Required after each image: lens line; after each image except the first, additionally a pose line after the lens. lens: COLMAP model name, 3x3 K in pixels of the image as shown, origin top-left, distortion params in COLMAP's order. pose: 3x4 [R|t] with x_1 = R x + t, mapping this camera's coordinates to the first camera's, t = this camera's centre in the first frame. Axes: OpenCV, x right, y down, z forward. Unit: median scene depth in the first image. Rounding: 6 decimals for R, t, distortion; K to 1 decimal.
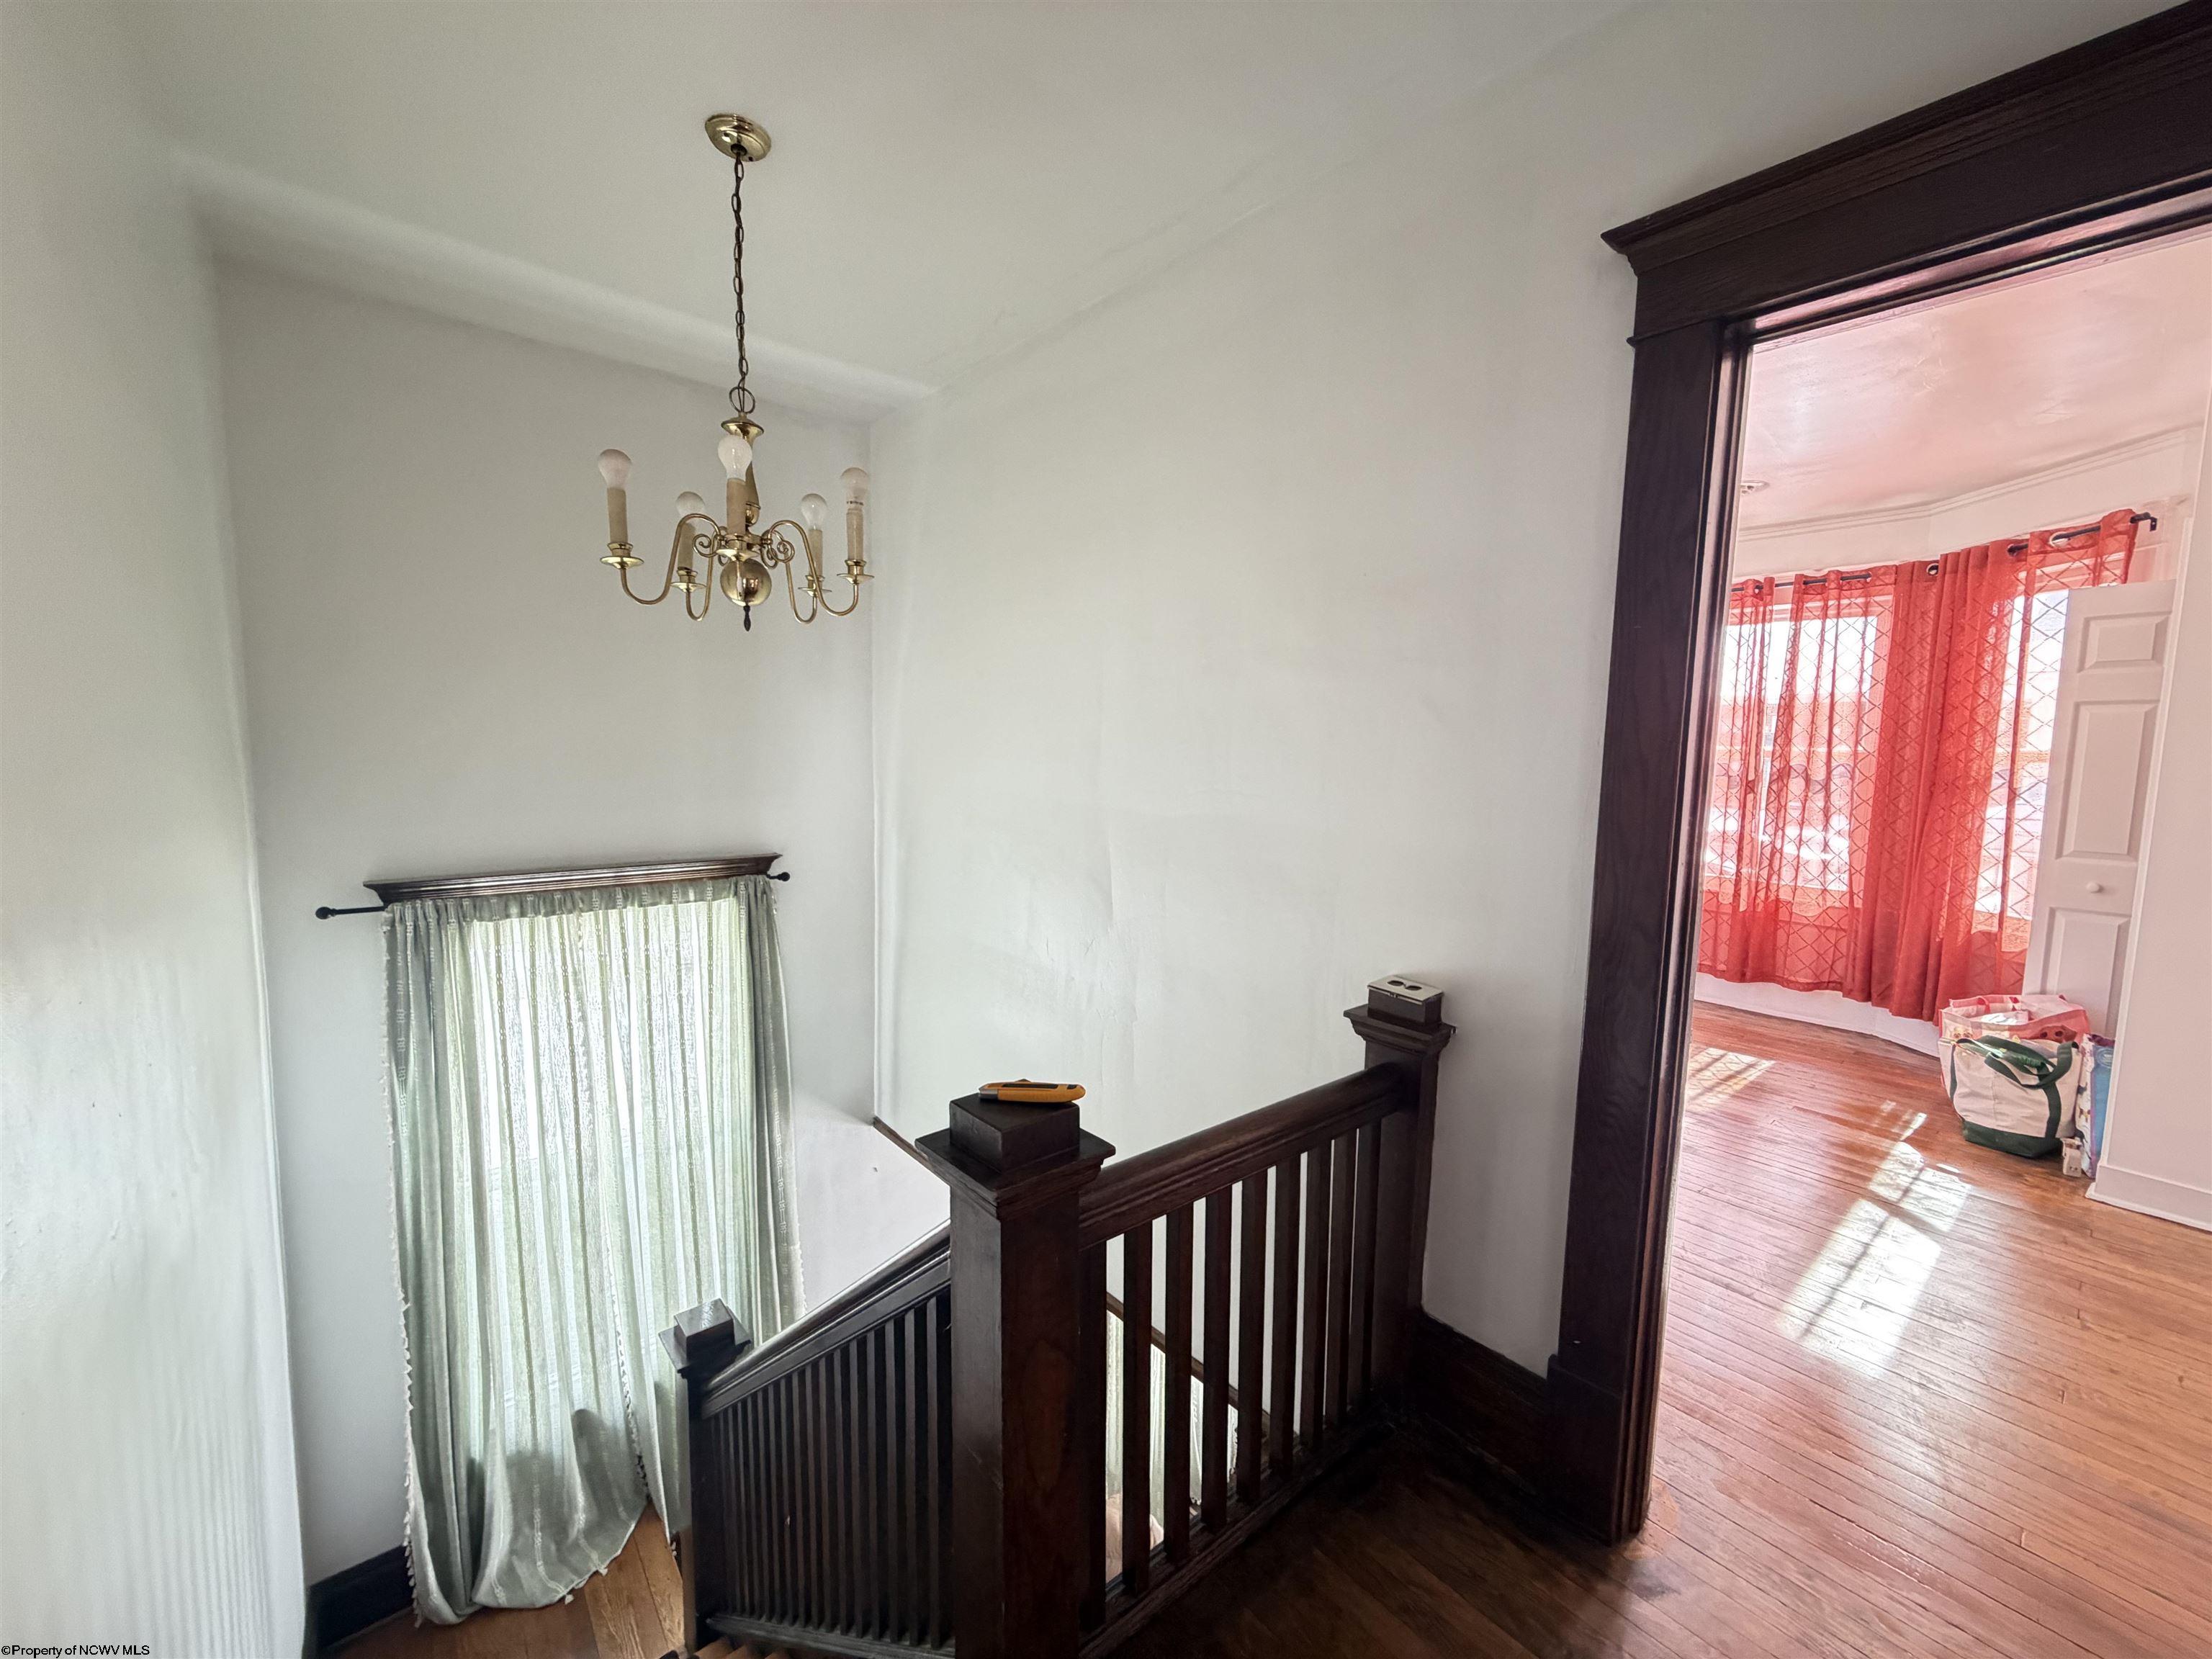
lens RADIAL K [[888.7, 0, 1099.5], [0, 888.7, 826.8], [0, 0, 1]] dist [0.000592, 0.000195]
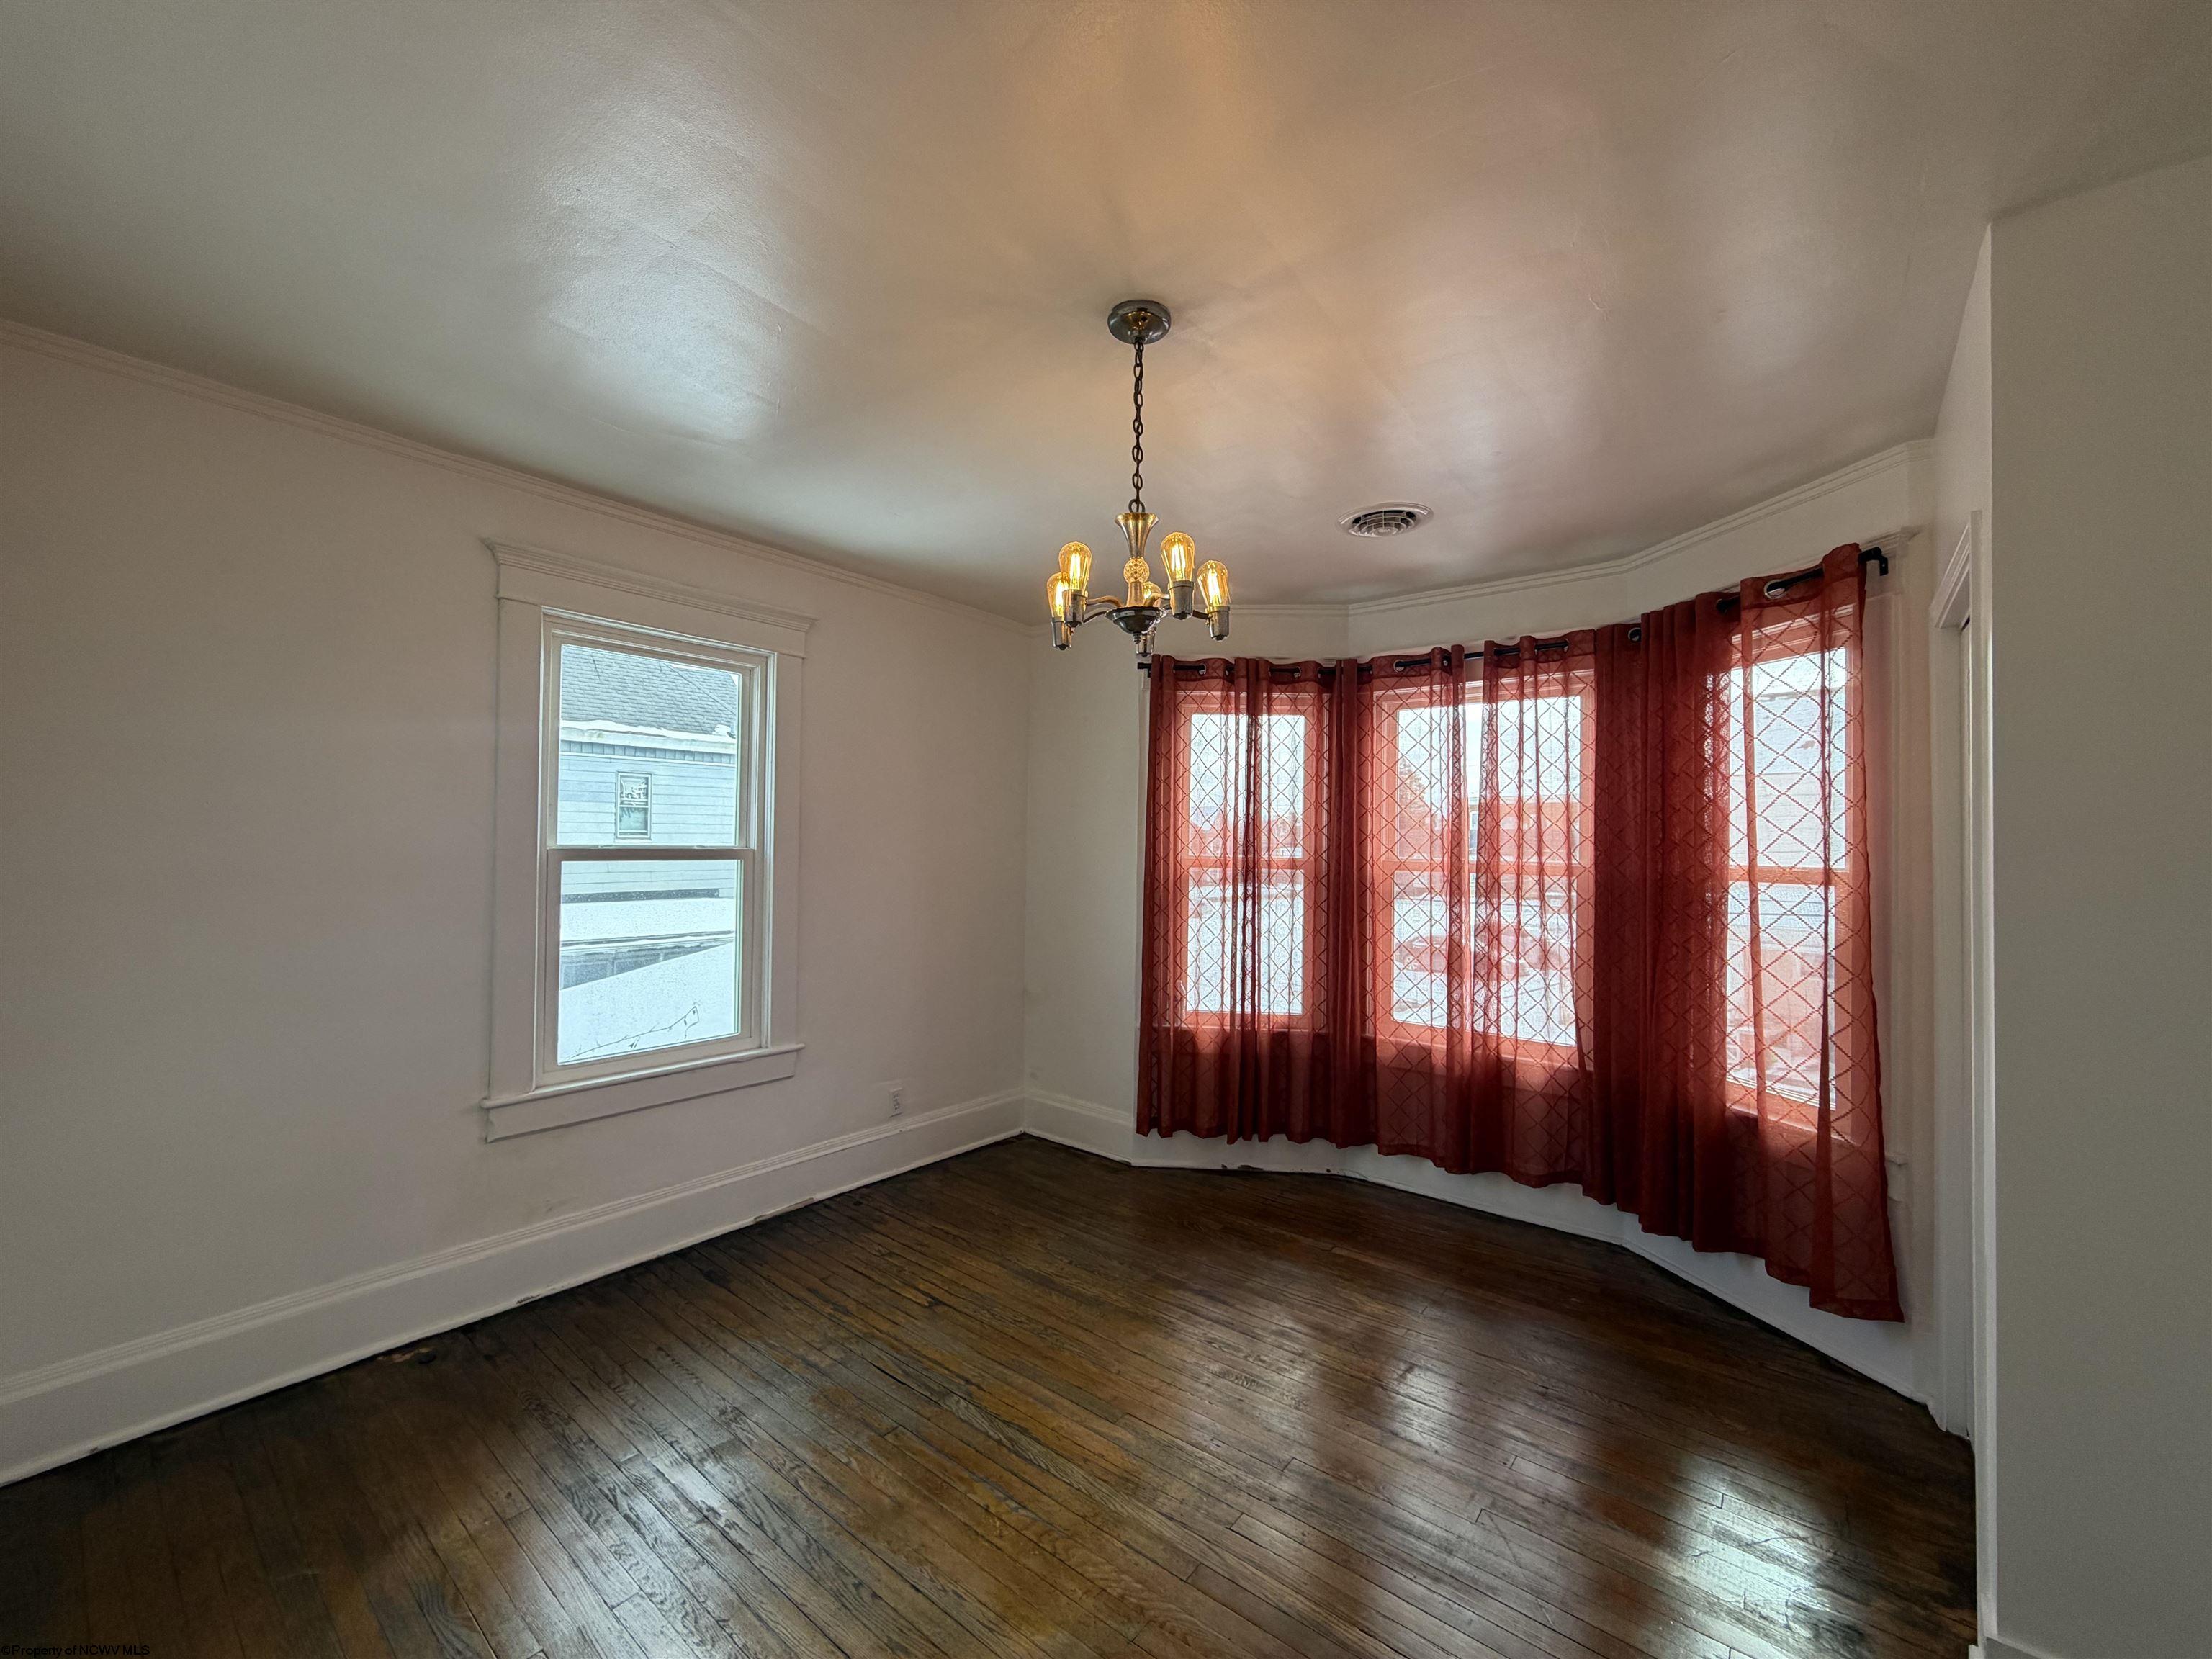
lens RADIAL K [[888.7, 0, 1099.5], [0, 888.7, 826.8], [0, 0, 1]] dist [0.000592, 0.000195]
pose [[0.978383, 0.006488, 0.206702, 0.300231], [0.018697, 0.992639, -0.119659, -0.035237], [-0.205956, 0.120938, 0.971059, 0.340639]]
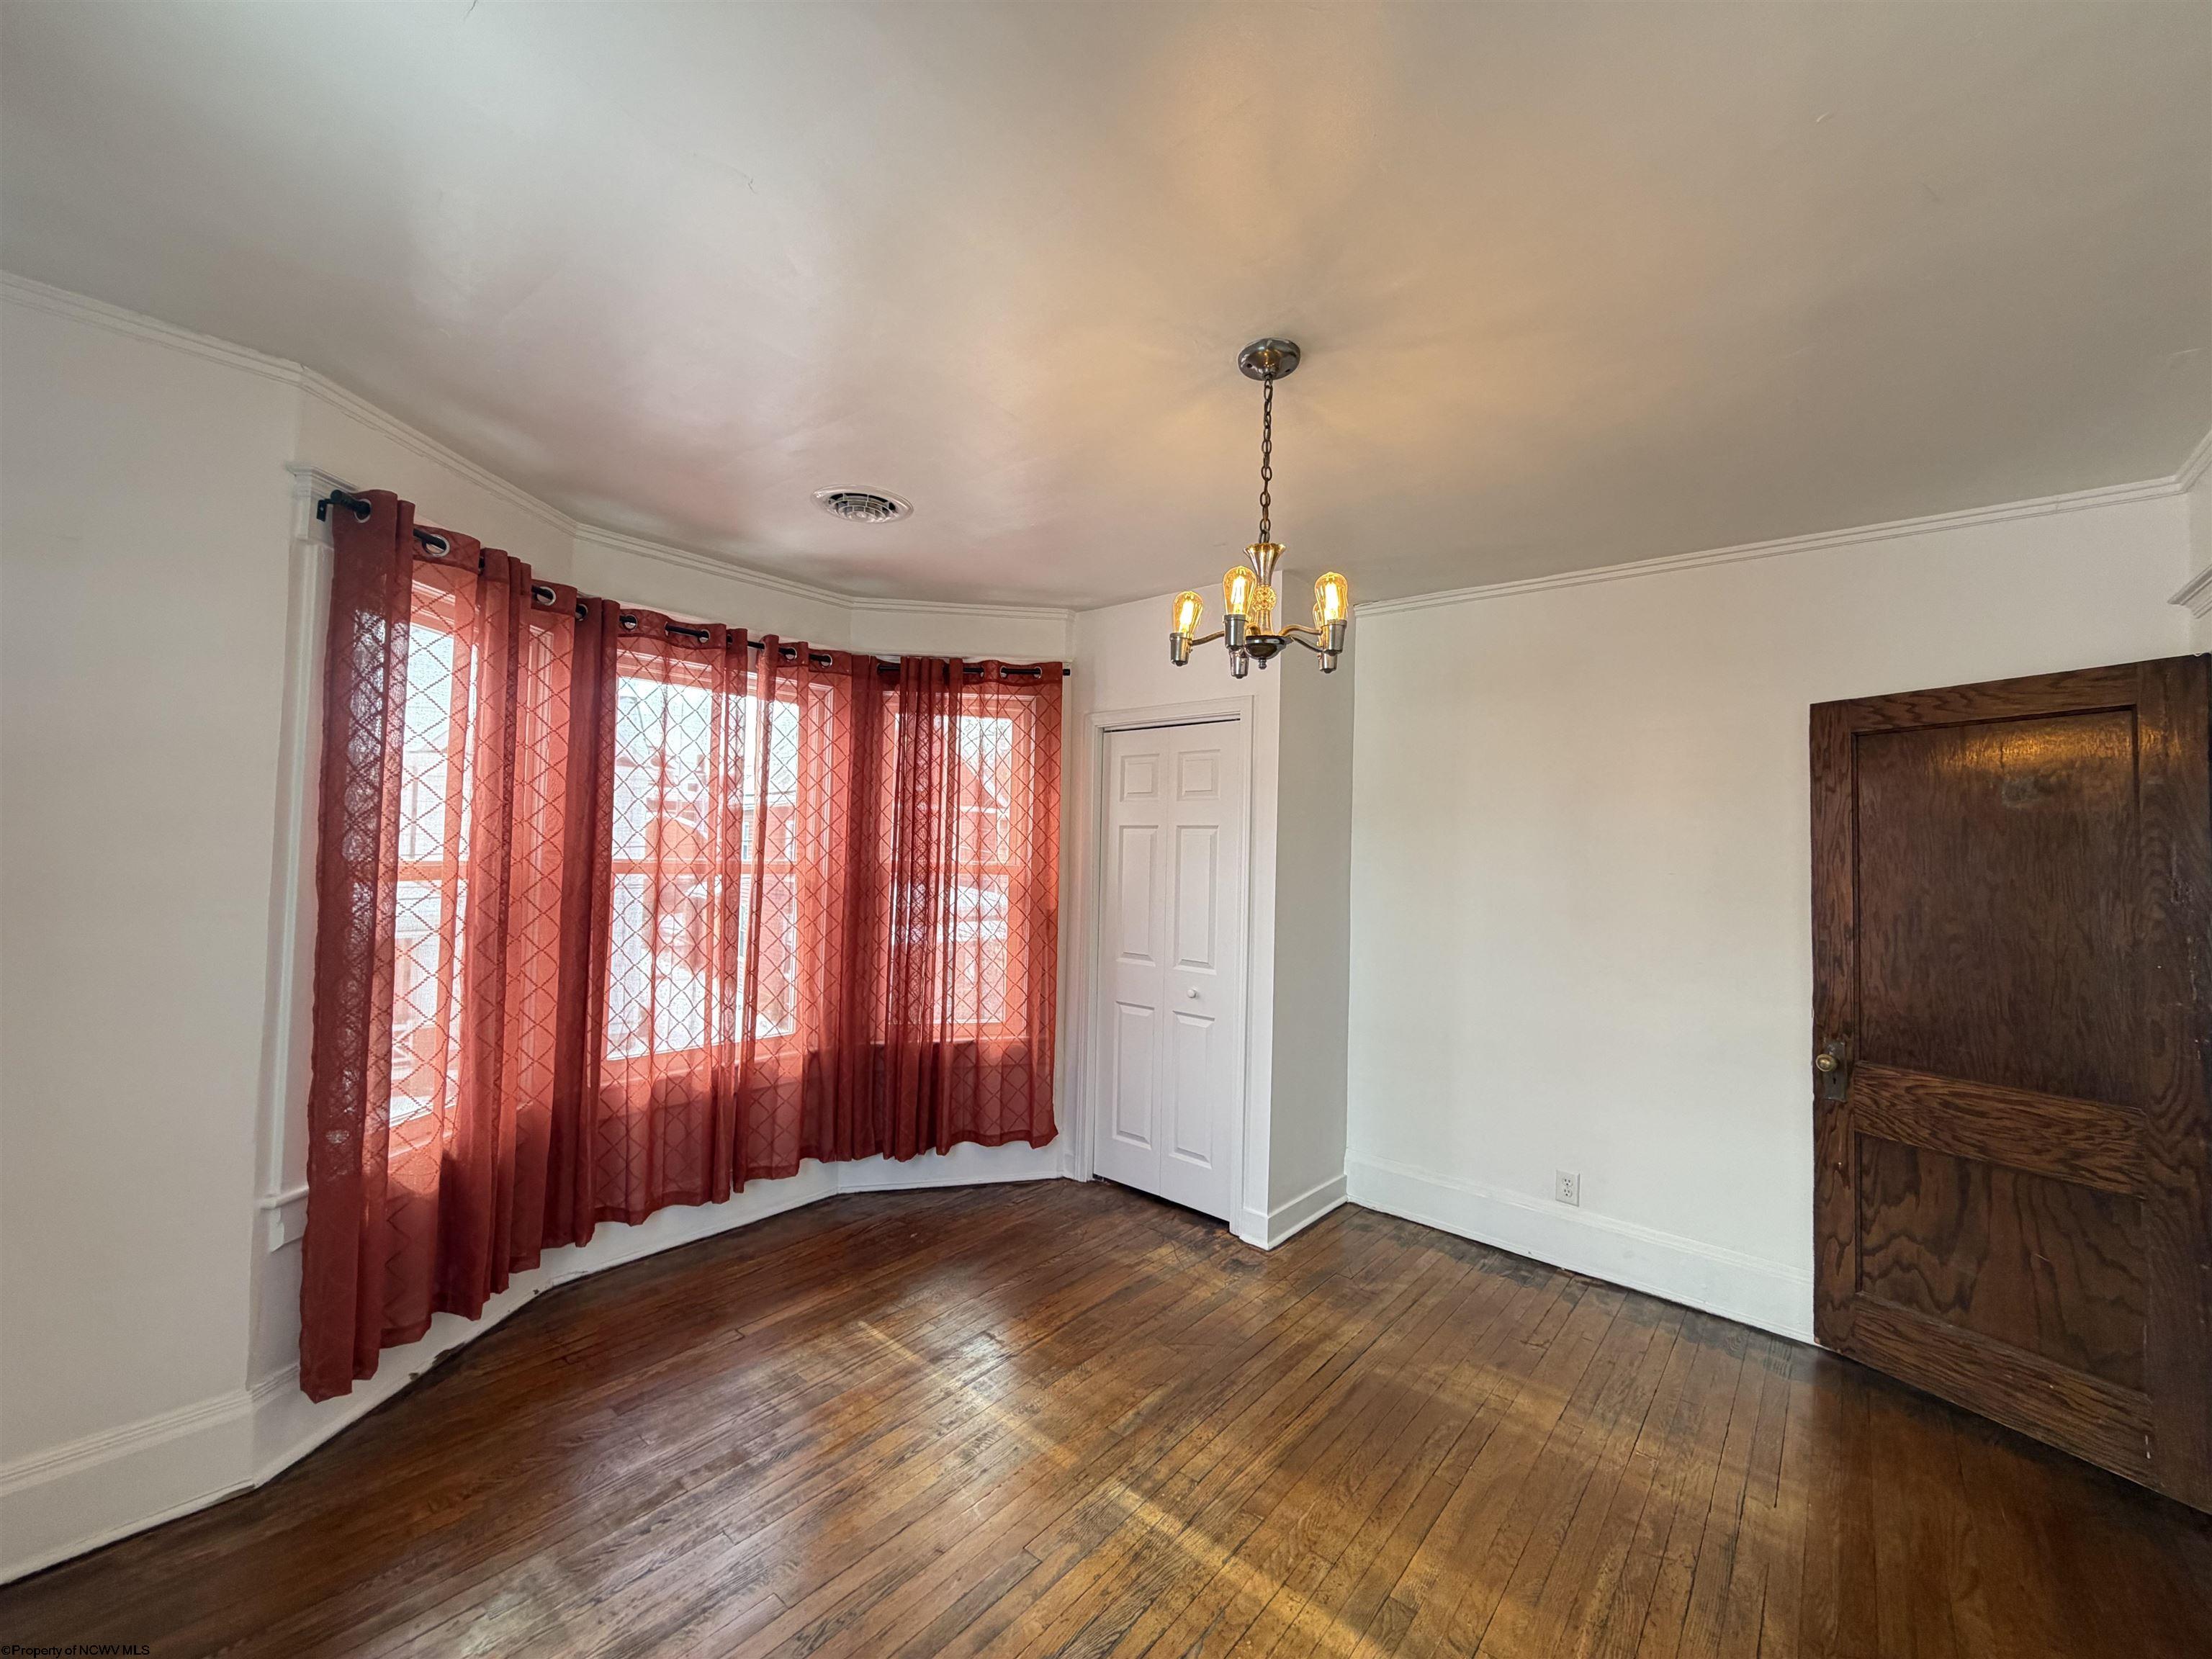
lens RADIAL K [[888.7, 0, 1099.5], [0, 888.7, 826.8], [0, 0, 1]] dist [0.000592, 0.000195]
pose [[-0.189663, 0.012227, 0.981773, -0.012283], [0.077253, 0.997008, 0.002508, -0.103770], [-0.978805, 0.076320, -0.190040, 0.911112]]
